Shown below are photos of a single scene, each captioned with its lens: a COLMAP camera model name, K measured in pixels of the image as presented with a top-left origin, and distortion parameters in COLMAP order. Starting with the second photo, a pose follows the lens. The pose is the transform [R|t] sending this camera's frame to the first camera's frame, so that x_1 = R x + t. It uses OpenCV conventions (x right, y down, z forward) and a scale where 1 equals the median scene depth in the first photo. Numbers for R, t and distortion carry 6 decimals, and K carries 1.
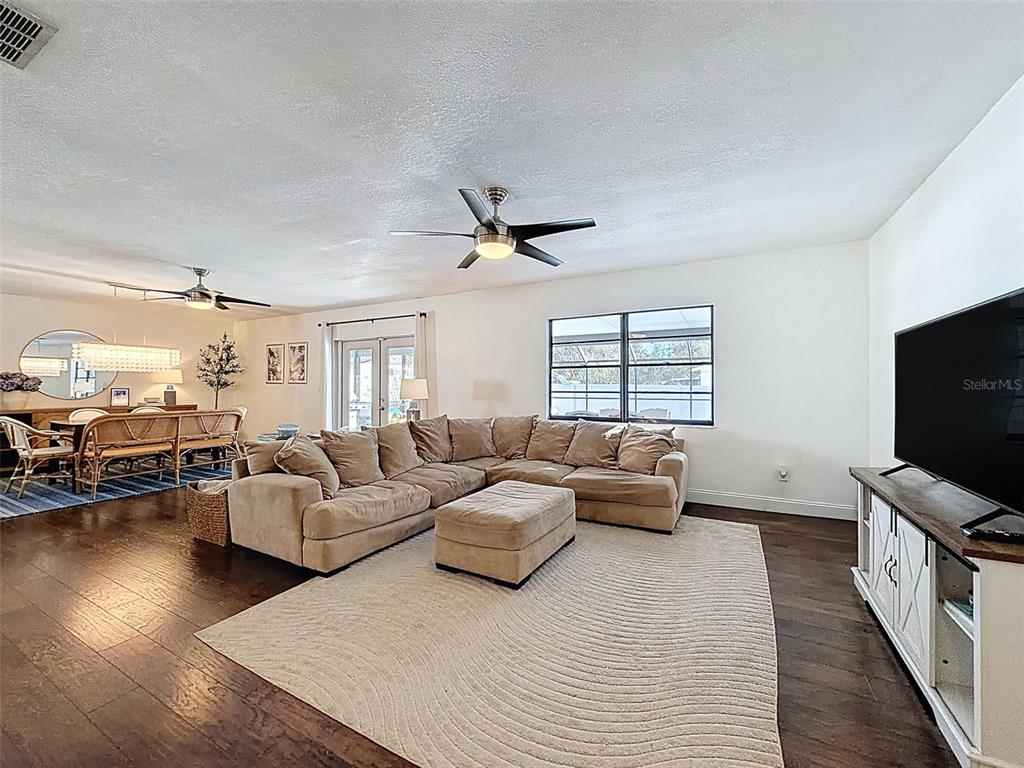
lens RADIAL K [[411.6, 0, 512.0], [0, 411.6, 384.0], [0, 0, 1]] dist [0.000425, -0.000356]
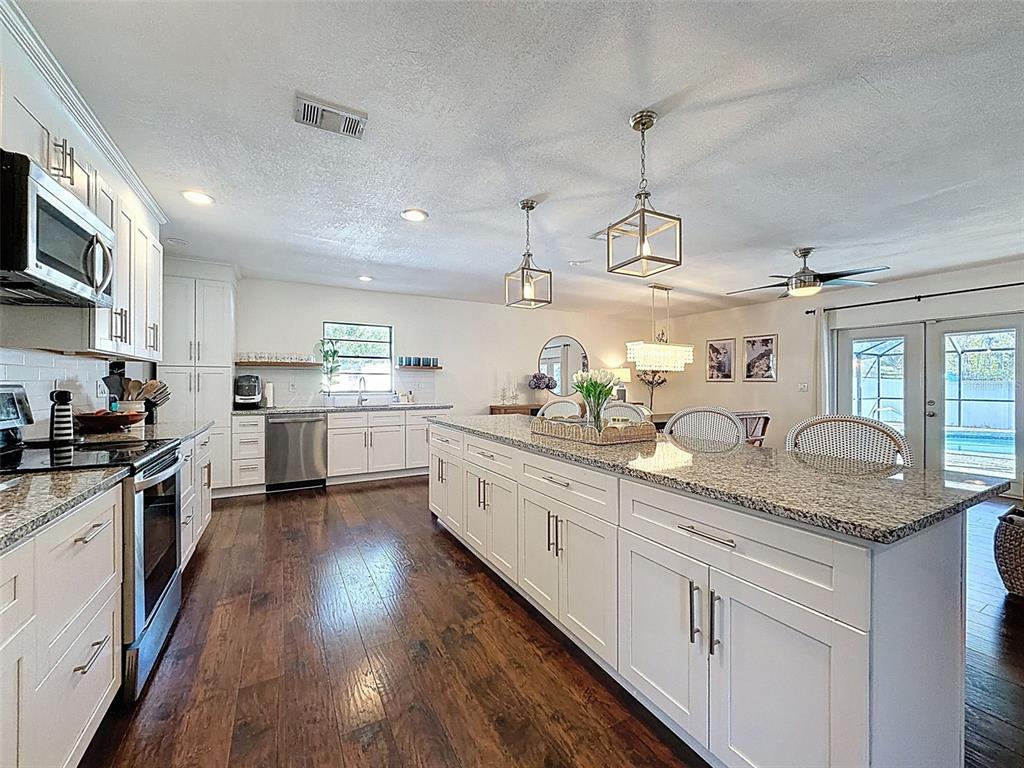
lens RADIAL K [[408.5, 0, 512.0], [0, 408.5, 385.0], [0, 0, 1]] dist [0.000318, -0.000634]
pose [[0.845844, 0.000319, -0.533430, -0.666152], [0.003371, 0.999977, 0.005943, -0.001526], [0.533419, -0.006825, 0.845824, -0.043004]]
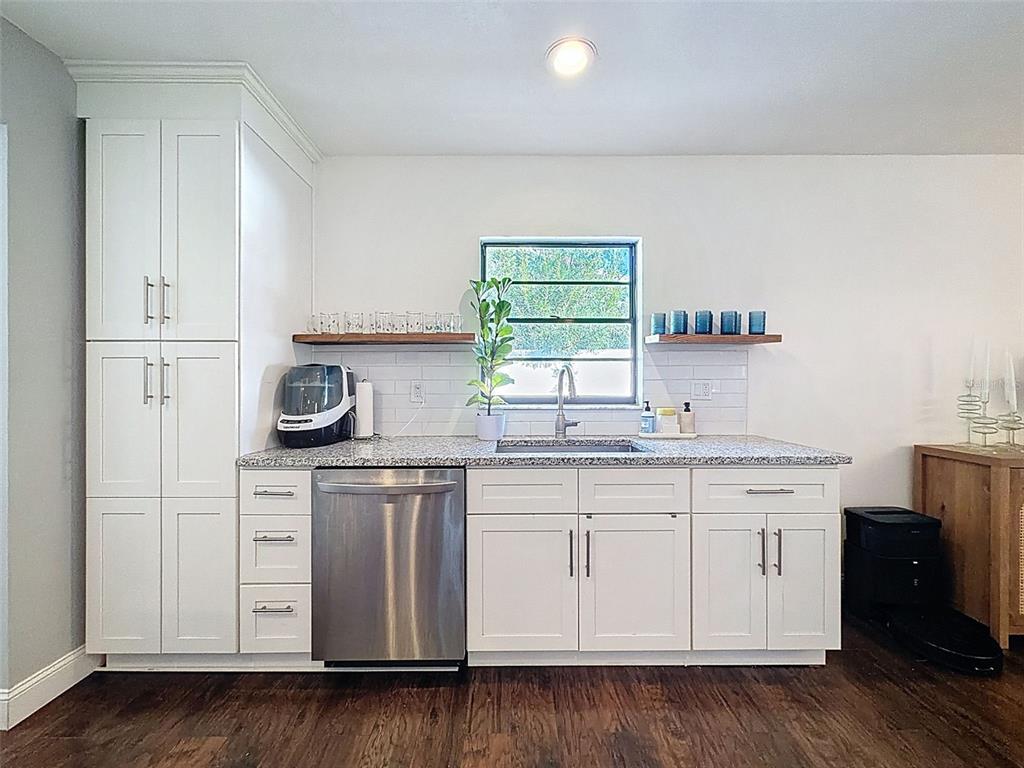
lens RADIAL K [[408.5, 0, 512.0], [0, 408.5, 385.0], [0, 0, 1]] dist [0.000318, -0.000634]
pose [[0.477958, 0.001426, -0.878381, -1.171896], [0.006817, 0.999963, 0.005333, -0.000773], [0.878356, -0.008537, 0.477931, 0.360532]]
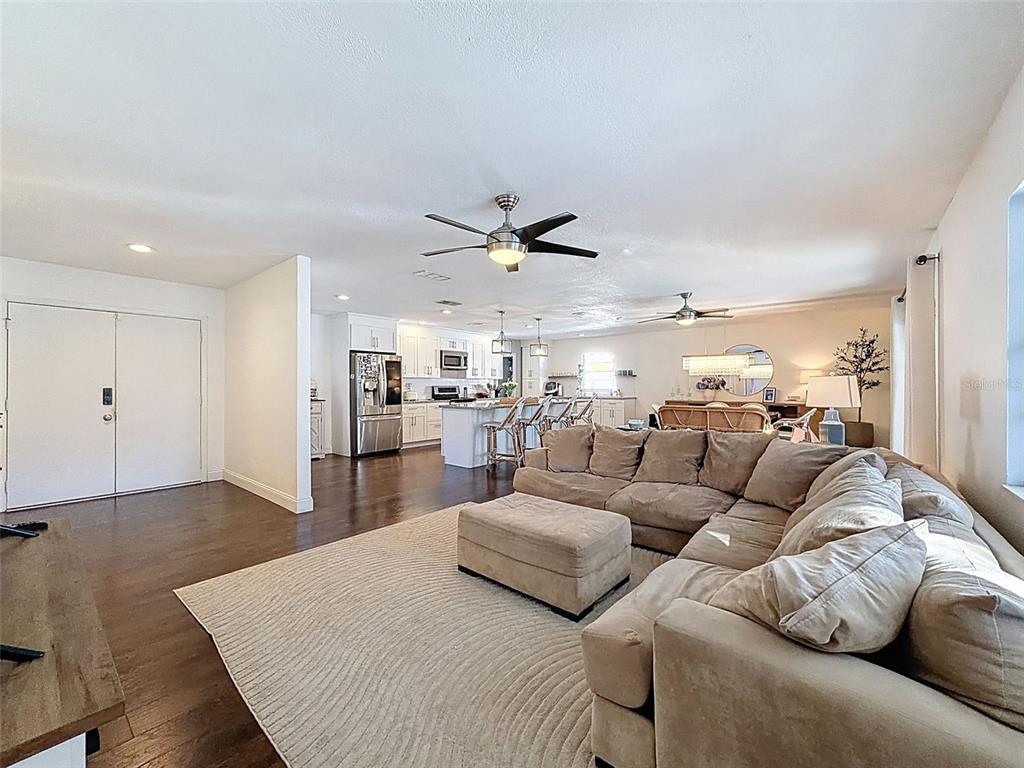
lens RADIAL K [[408.5, 0, 512.0], [0, 408.5, 385.0], [0, 0, 1]] dist [0.000318, -0.000634]
pose [[-0.197454, -0.001100, -0.980312, 0.461465], [0.006989, 0.999972, -0.002530, 0.000948], [0.980287, -0.007351, -0.197440, 0.589563]]
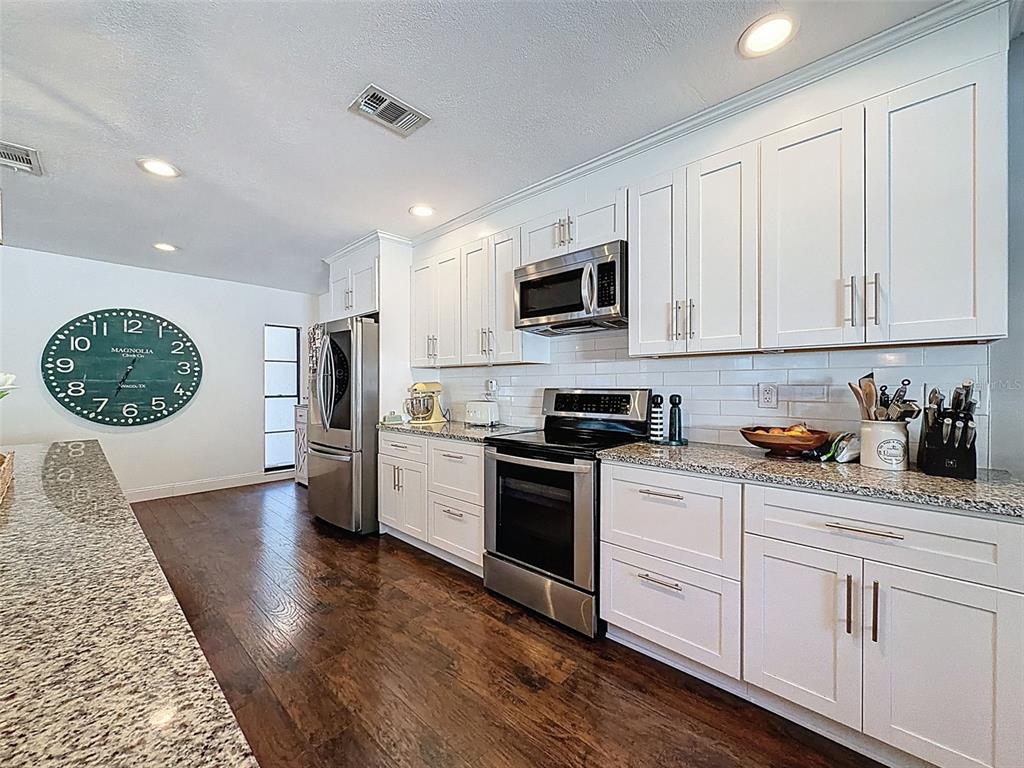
lens RADIAL K [[408.5, 0, 512.0], [0, 408.5, 385.0], [0, 0, 1]] dist [0.000318, -0.000634]
pose [[-0.968999, -0.000742, 0.247065, -1.160604], [-0.002033, 0.999986, -0.004968, -0.002664], [-0.247058, -0.005317, -0.968986, 0.469454]]
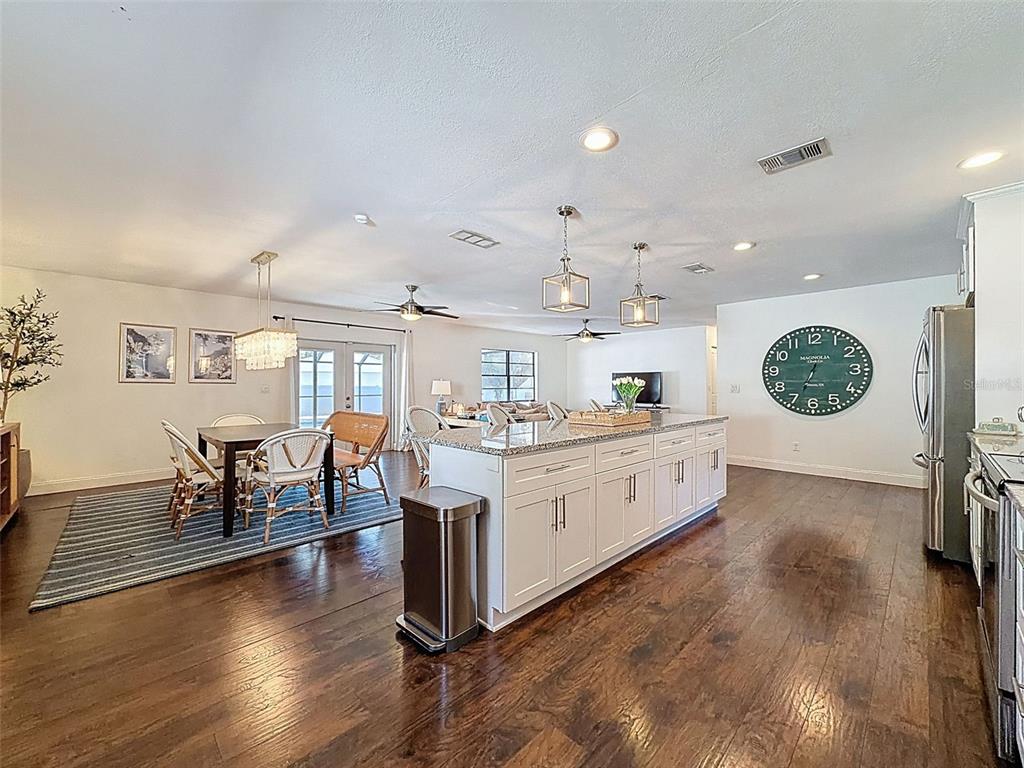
lens RADIAL K [[408.5, 0, 512.0], [0, 408.5, 385.0], [0, 0, 1]] dist [0.000318, -0.000634]
pose [[0.293564, -0.001925, 0.955937, -1.446049], [-0.003824, 0.999988, 0.003188, -0.003132], [-0.955932, -0.004591, 0.293553, 0.316315]]
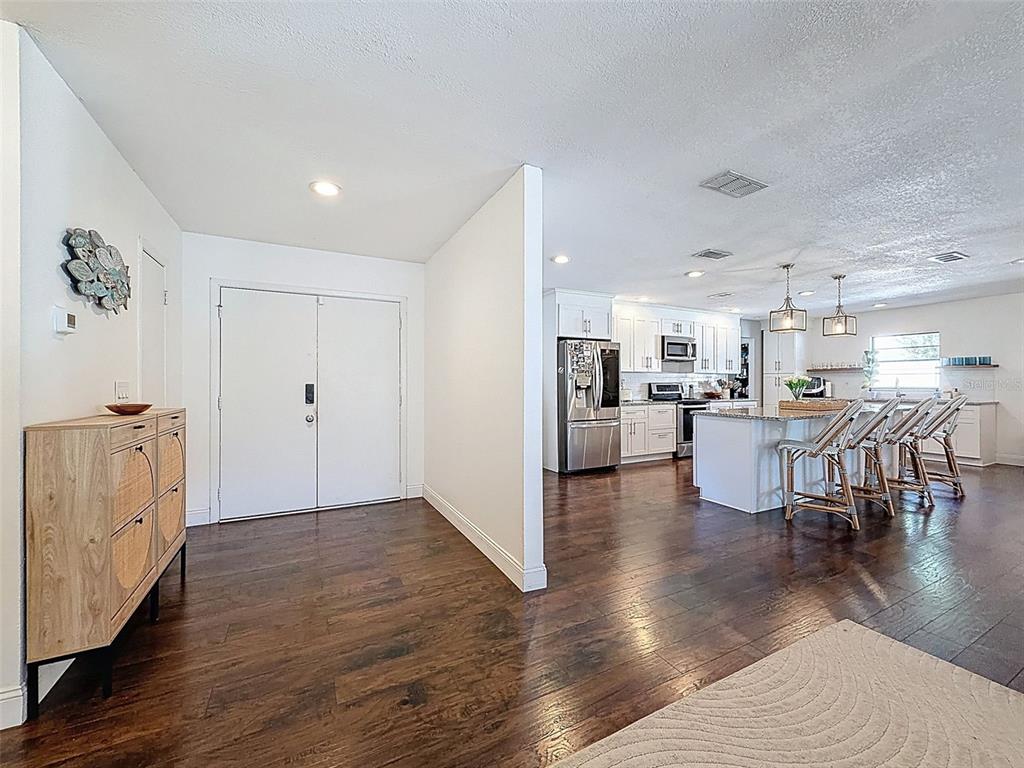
lens RADIAL K [[408.5, 0, 512.0], [0, 408.5, 385.0], [0, 0, 1]] dist [0.000318, -0.000634]
pose [[-0.565079, 0.003719, -0.825029, 0.203720], [0.005199, 0.999986, 0.000948, 0.001899], [0.825021, -0.003754, -0.565090, 0.318747]]
